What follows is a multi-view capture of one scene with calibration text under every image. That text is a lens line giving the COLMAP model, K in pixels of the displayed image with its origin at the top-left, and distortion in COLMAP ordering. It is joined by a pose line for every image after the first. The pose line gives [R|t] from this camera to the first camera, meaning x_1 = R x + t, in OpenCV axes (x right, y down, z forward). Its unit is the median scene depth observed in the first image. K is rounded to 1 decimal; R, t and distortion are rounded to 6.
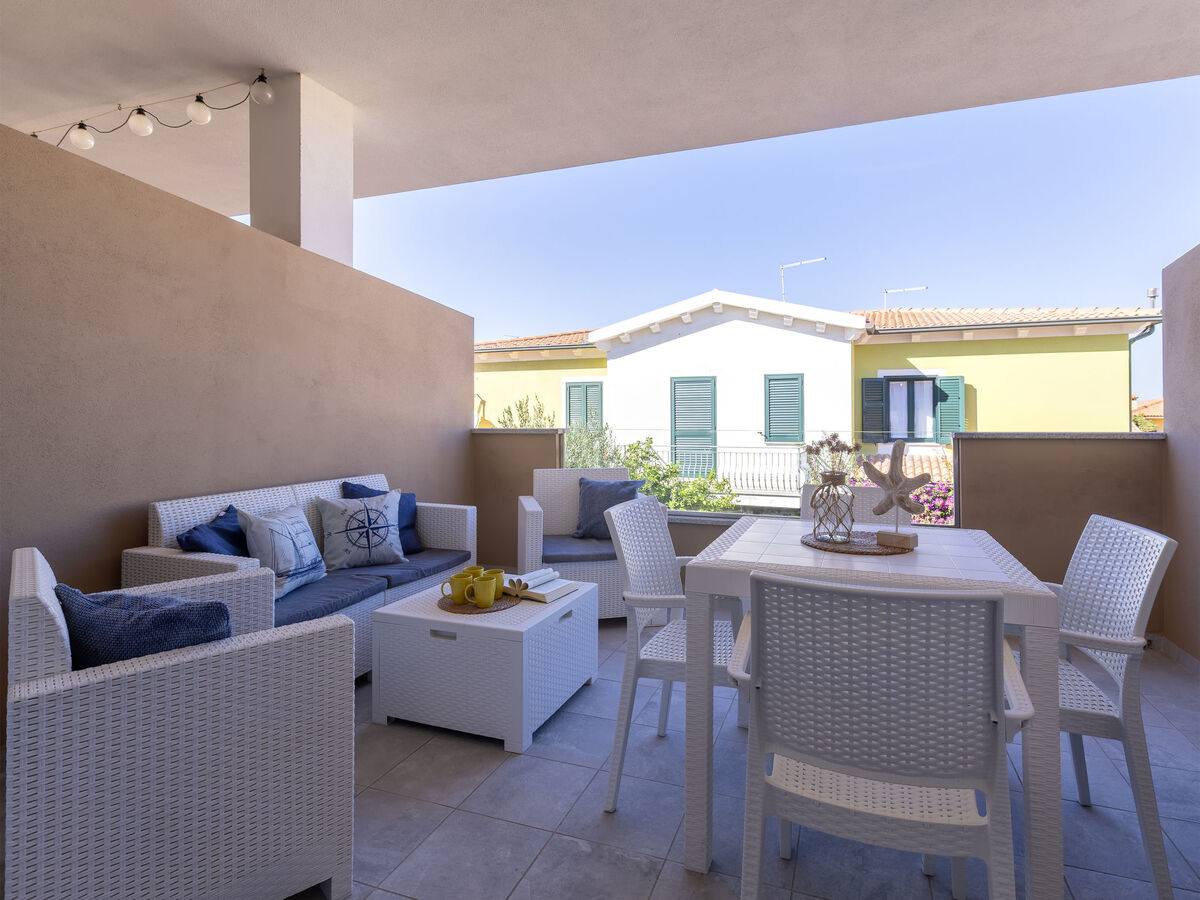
lens RADIAL K [[689.7, 0, 600.0], [0, 689.7, 450.0], [0, 0, 1]] dist [0.025732, -0.000648]
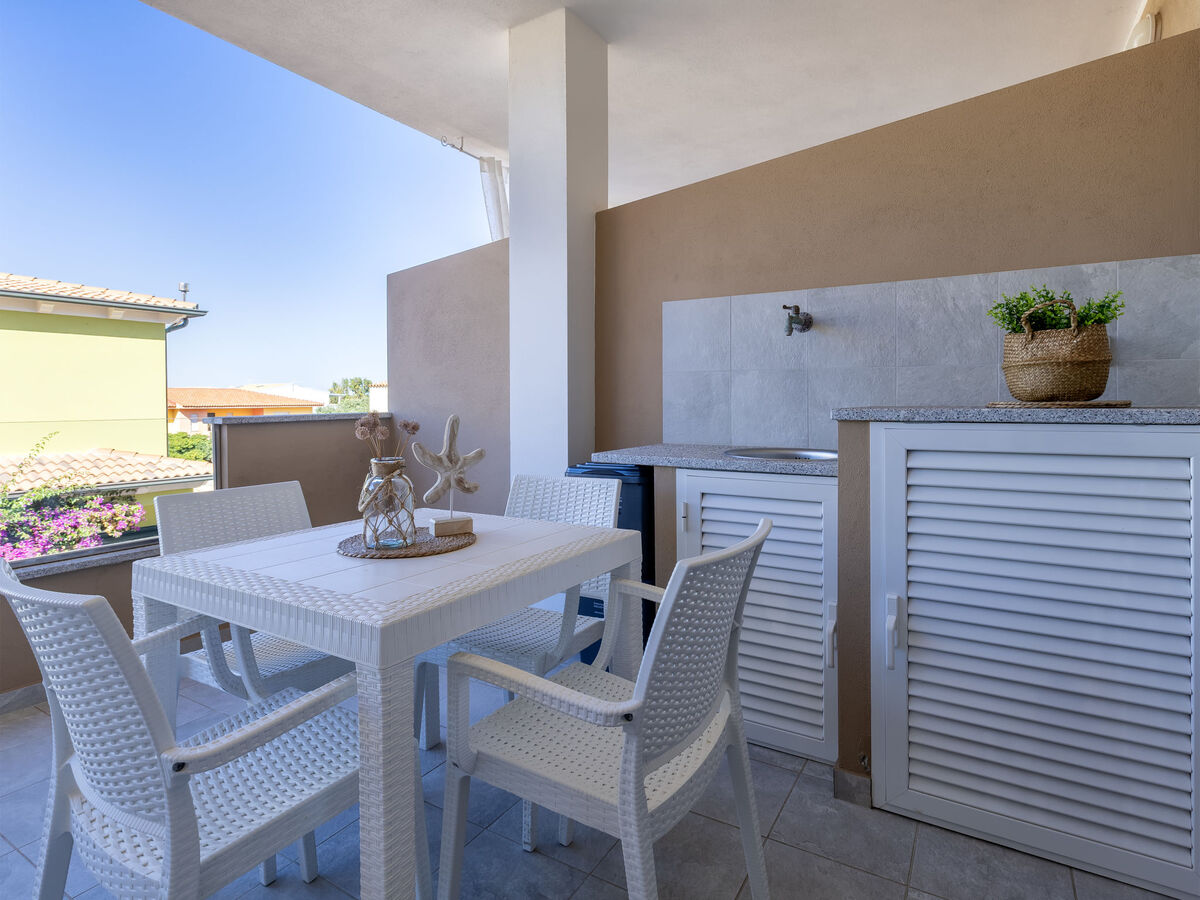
lens RADIAL K [[689.7, 0, 600.0], [0, 689.7, 450.0], [0, 0, 1]] dist [0.025732, -0.000648]
pose [[0.166790, -0.062976, 0.983979, -0.408513], [0.058419, 0.996836, 0.053897, -0.006429], [-0.984260, 0.048494, 0.169942, 0.642010]]
